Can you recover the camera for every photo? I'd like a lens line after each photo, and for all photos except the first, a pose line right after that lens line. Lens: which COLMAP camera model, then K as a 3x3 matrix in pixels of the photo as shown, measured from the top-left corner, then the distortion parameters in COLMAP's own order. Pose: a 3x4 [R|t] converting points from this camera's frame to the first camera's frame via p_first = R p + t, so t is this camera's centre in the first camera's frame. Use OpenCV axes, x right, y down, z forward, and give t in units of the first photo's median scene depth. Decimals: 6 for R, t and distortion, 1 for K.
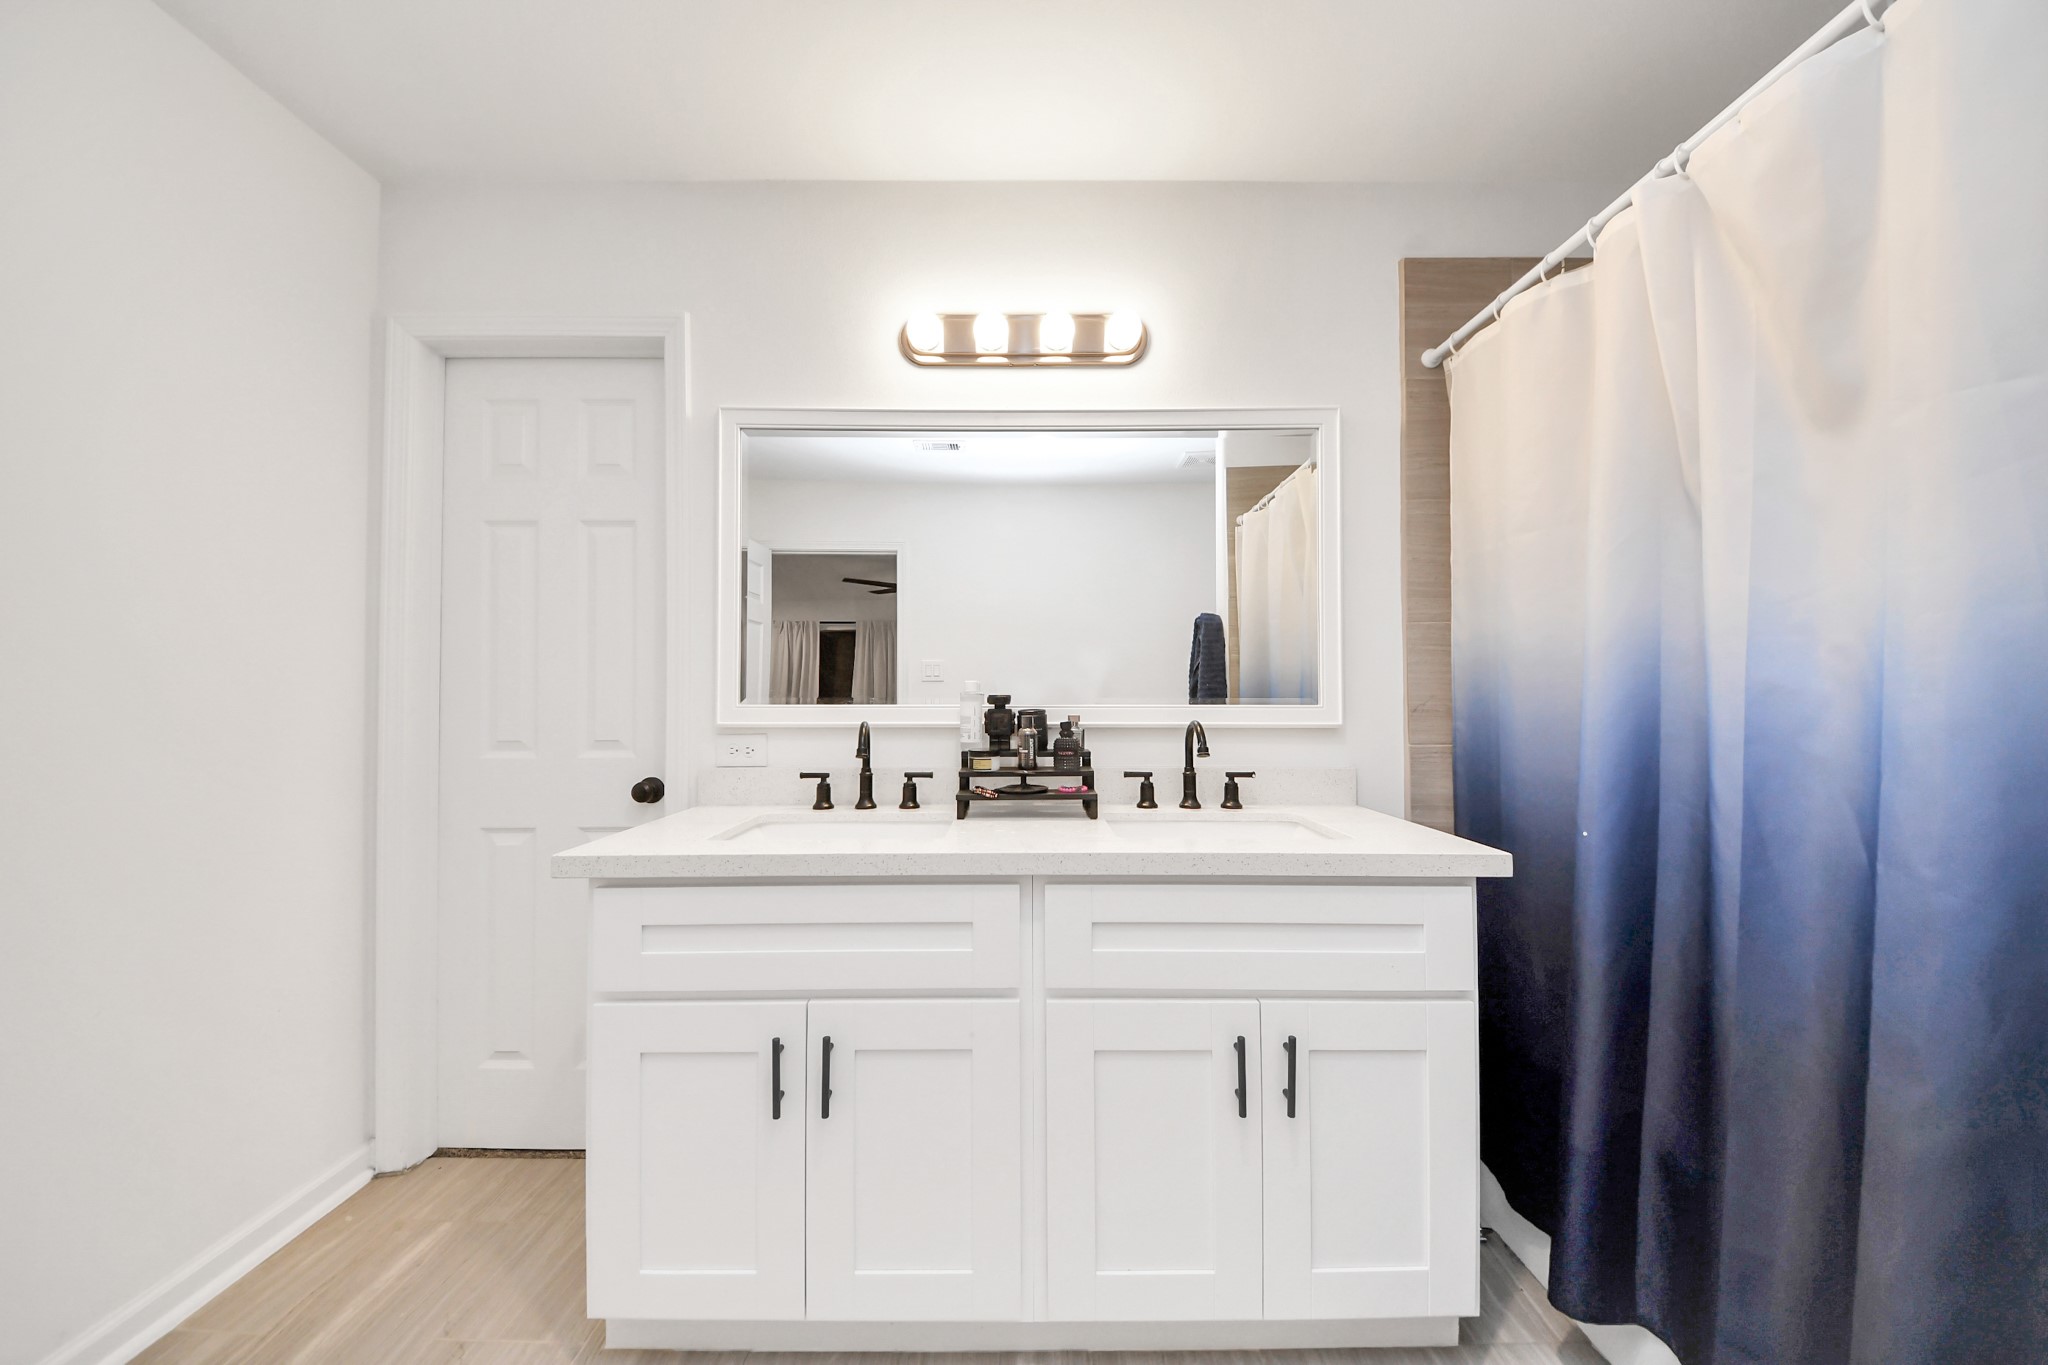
lens RADIAL K [[720.3, 0, 1016.9], [0, 720.3, 686.5], [0, 0, 1]] dist [0.040034, -0.026011]
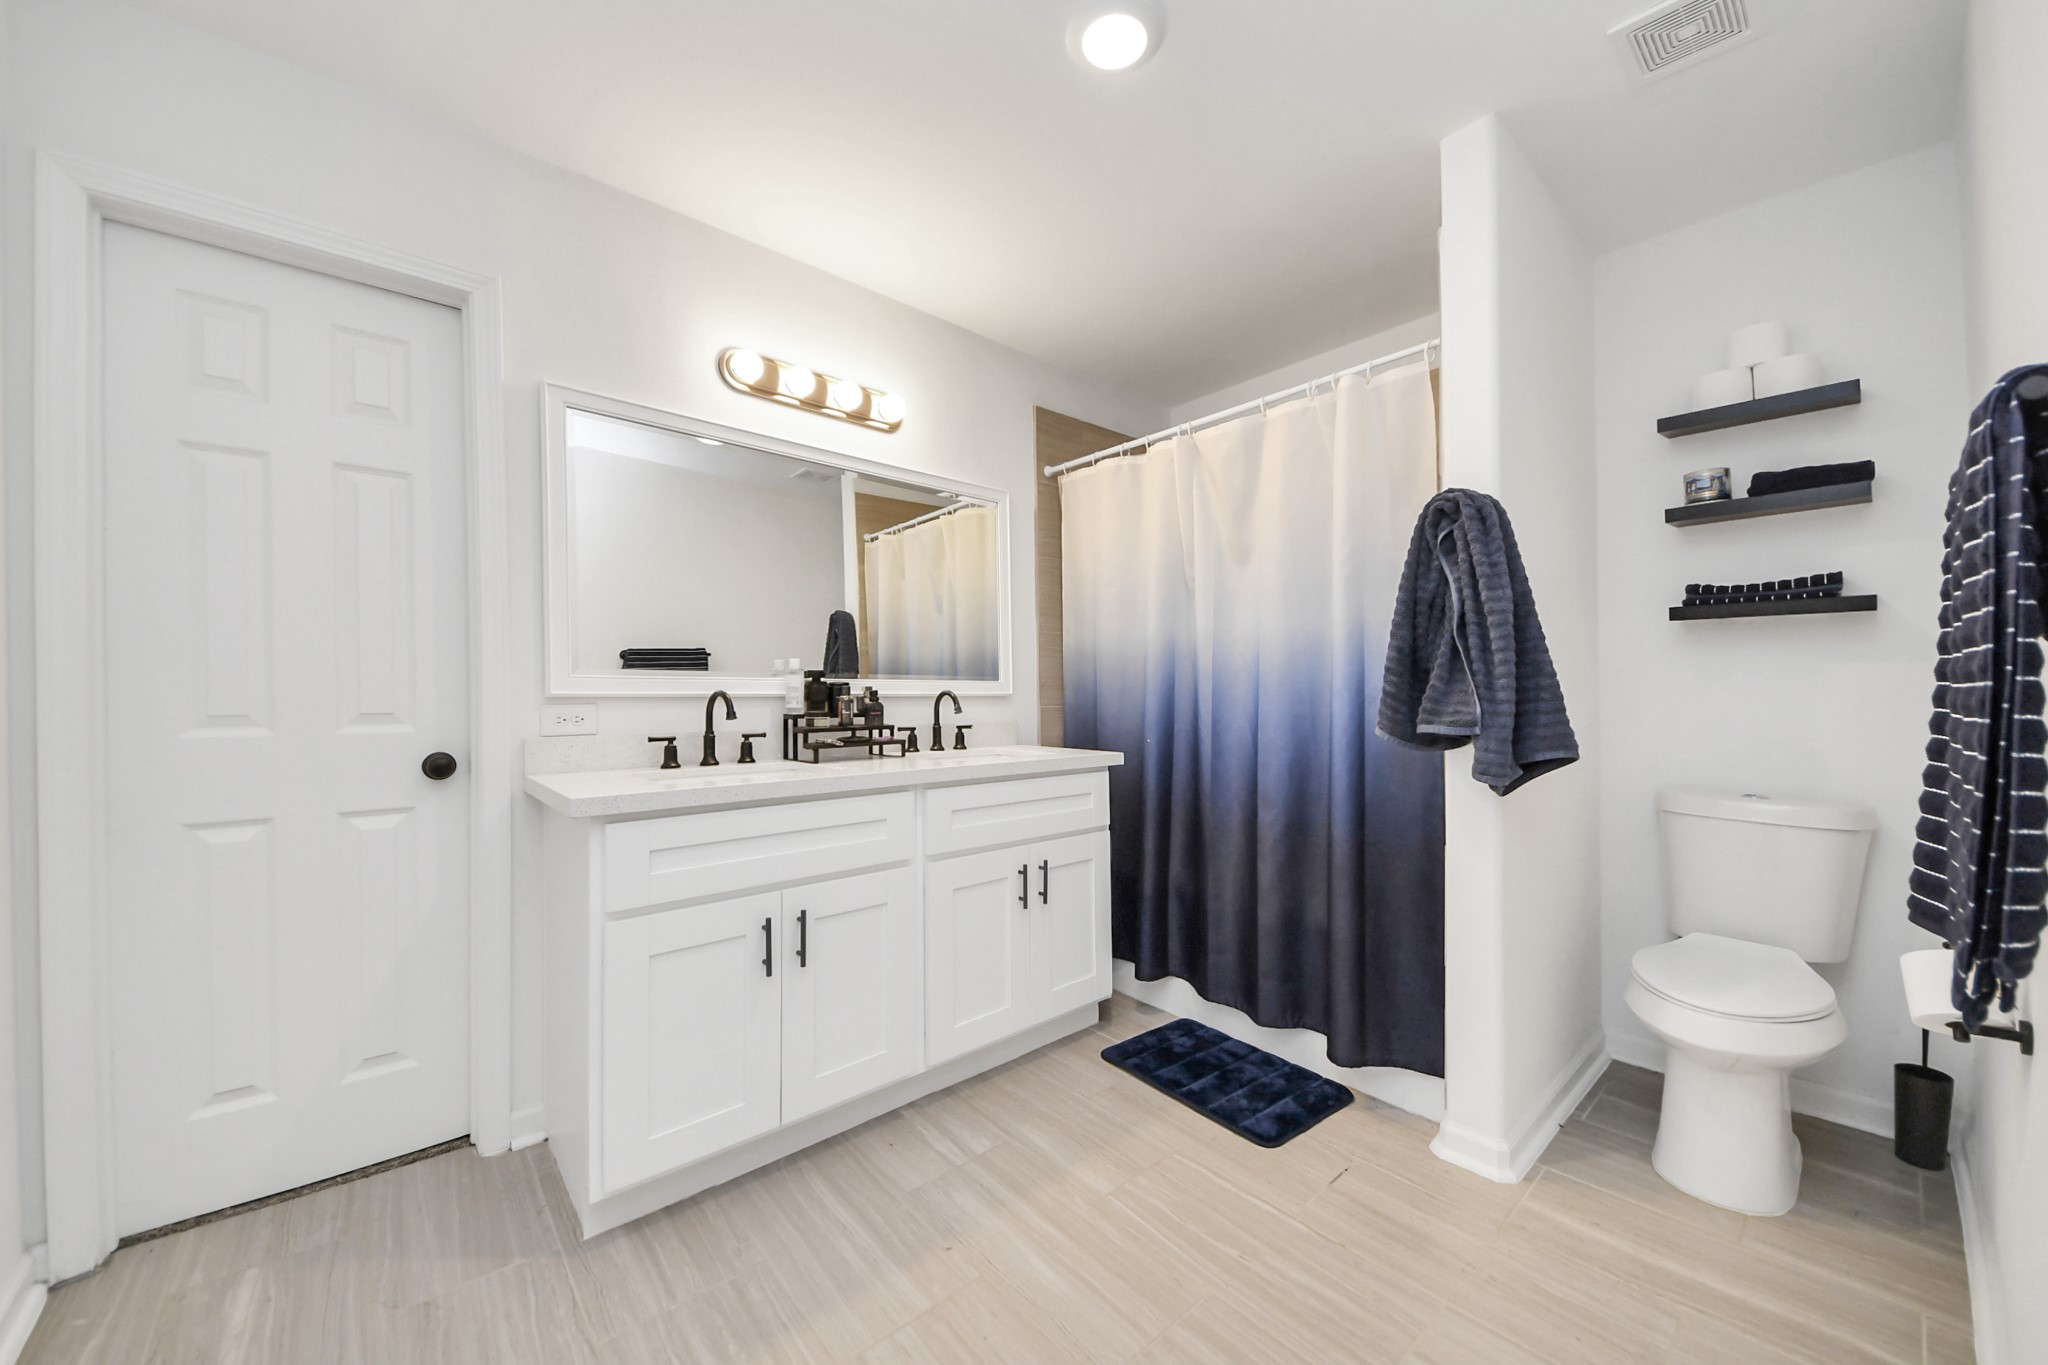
lens RADIAL K [[736.7, 0, 1029.8], [0, 736.7, 688.7], [0, 0, 1]] dist [0.018637, -0.007605]
pose [[0.748400, 0.002164, 0.663244, -0.612944], [-0.007769, 0.999955, 0.005504, 0.034125], [-0.663202, -0.009272, 0.748383, -0.238027]]
